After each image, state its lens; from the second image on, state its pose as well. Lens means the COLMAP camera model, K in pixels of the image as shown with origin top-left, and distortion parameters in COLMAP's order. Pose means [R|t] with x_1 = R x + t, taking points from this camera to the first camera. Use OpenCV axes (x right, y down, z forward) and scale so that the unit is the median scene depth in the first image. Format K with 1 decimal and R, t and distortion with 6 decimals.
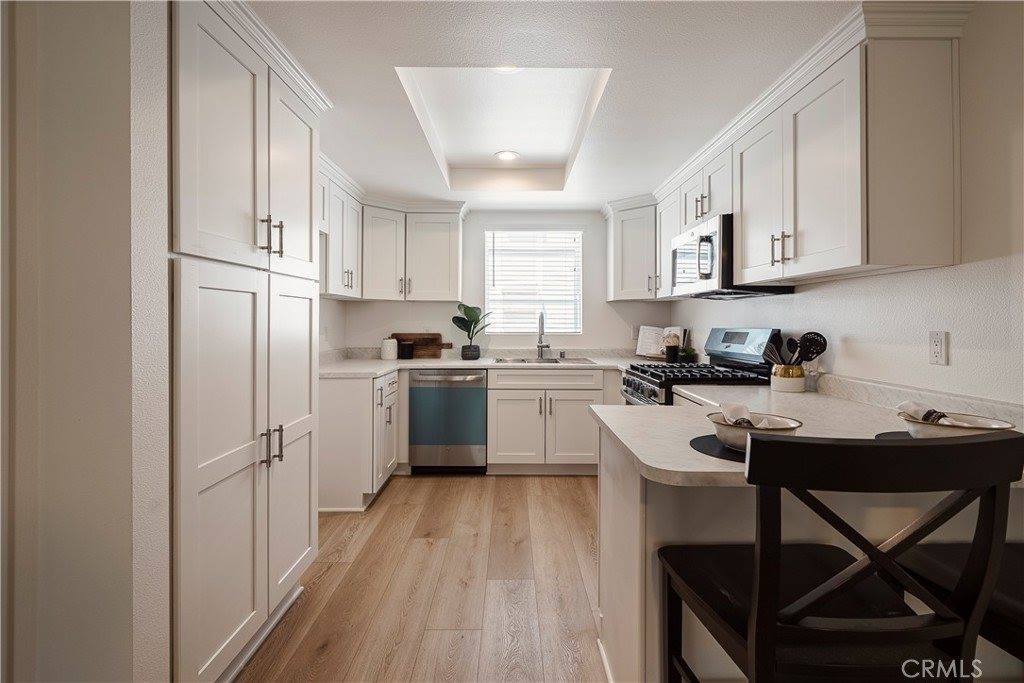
lens RADIAL K [[468.3, 0, 516.9], [0, 468.3, 313.8], [0, 0, 1]] dist [-0.000632, -0.000003]
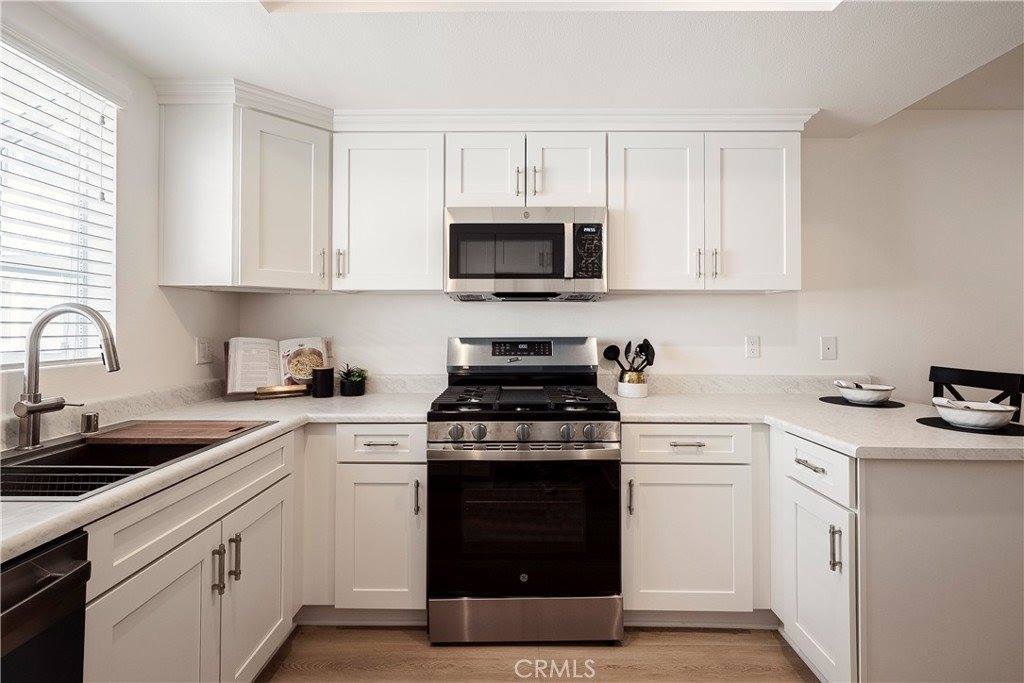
lens RADIAL K [[489.3, 0, 510.6], [0, 489.3, 316.2], [0, 0, 1]] dist [-0.001573, -0.000185]
pose [[0.029990, 0.015625, 0.999428, -0.333949], [-0.017675, 0.999730, -0.015099, 0.005591], [-0.999394, -0.017212, 0.030258, 0.804541]]
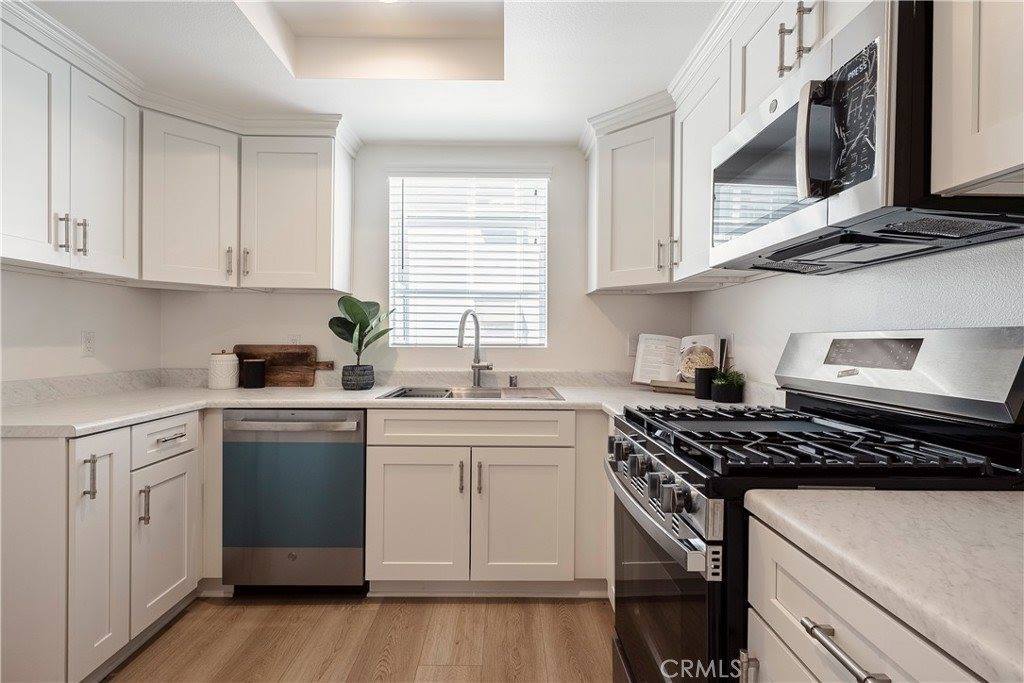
lens RADIAL K [[488.4, 0, 507.4], [0, 488.4, 335.4], [0, 0, 1]] dist [-0.000135, 0.000321]
pose [[0.999988, 0.003274, -0.003620, 0.111238], [-0.003232, 0.999926, 0.011766, 0.025301], [0.003658, -0.011754, 0.999924, 0.450417]]
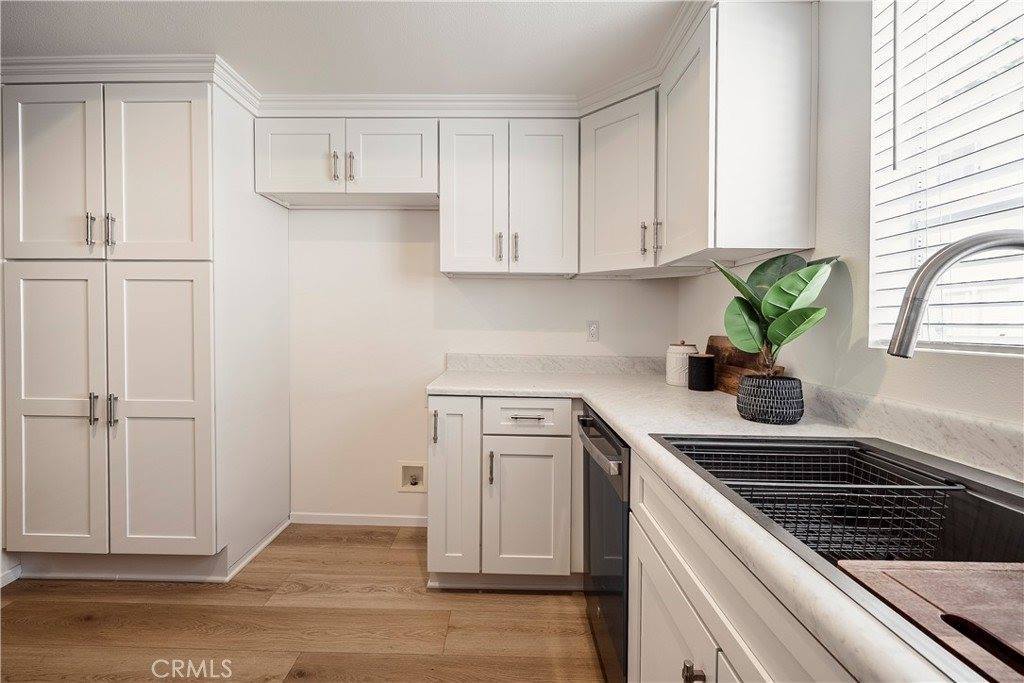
lens RADIAL K [[429.1, 0, 506.2], [0, 429.1, 326.9], [0, 0, 1]] dist [0.012972, 0.000038]
pose [[-0.034798, 0.014081, -0.999295, 0.252235], [0.003742, 0.999896, 0.013959, 0.029920], [0.999387, -0.003254, -0.034847, 0.977656]]
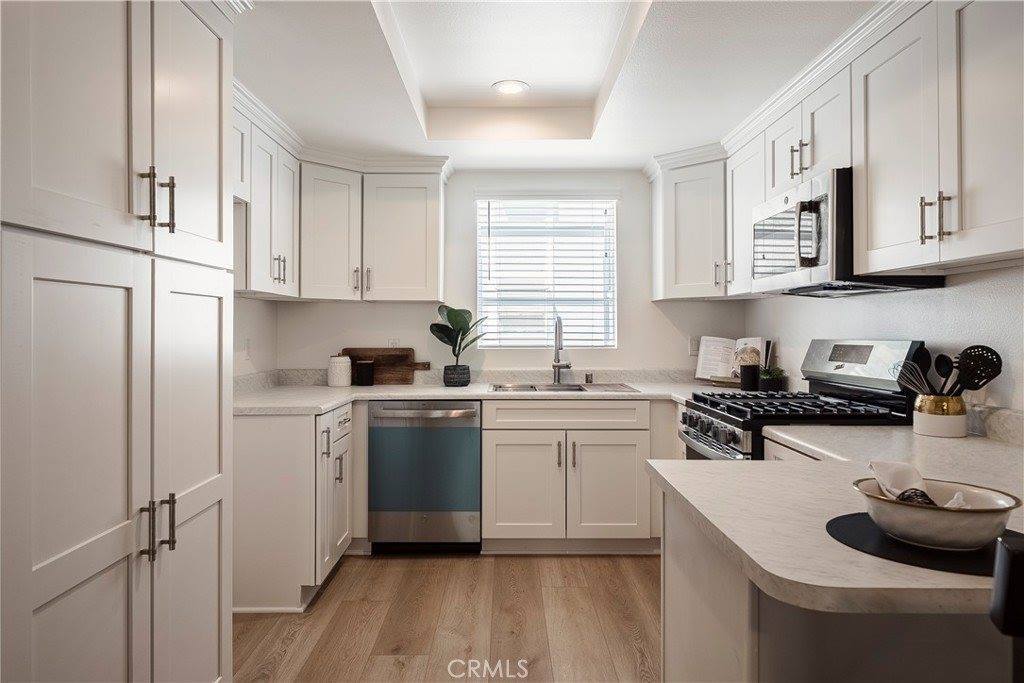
lens RADIAL K [[650.9, 0, 504.8], [0, 650.9, 313.4], [0, 0, 1]] dist [0.006401, 0.001509]
pose [[0.999851, -0.004207, -0.016722, -0.012914], [0.004051, 0.999948, -0.009328, -0.000075], [0.016761, 0.009258, 0.999817, 0.045809]]
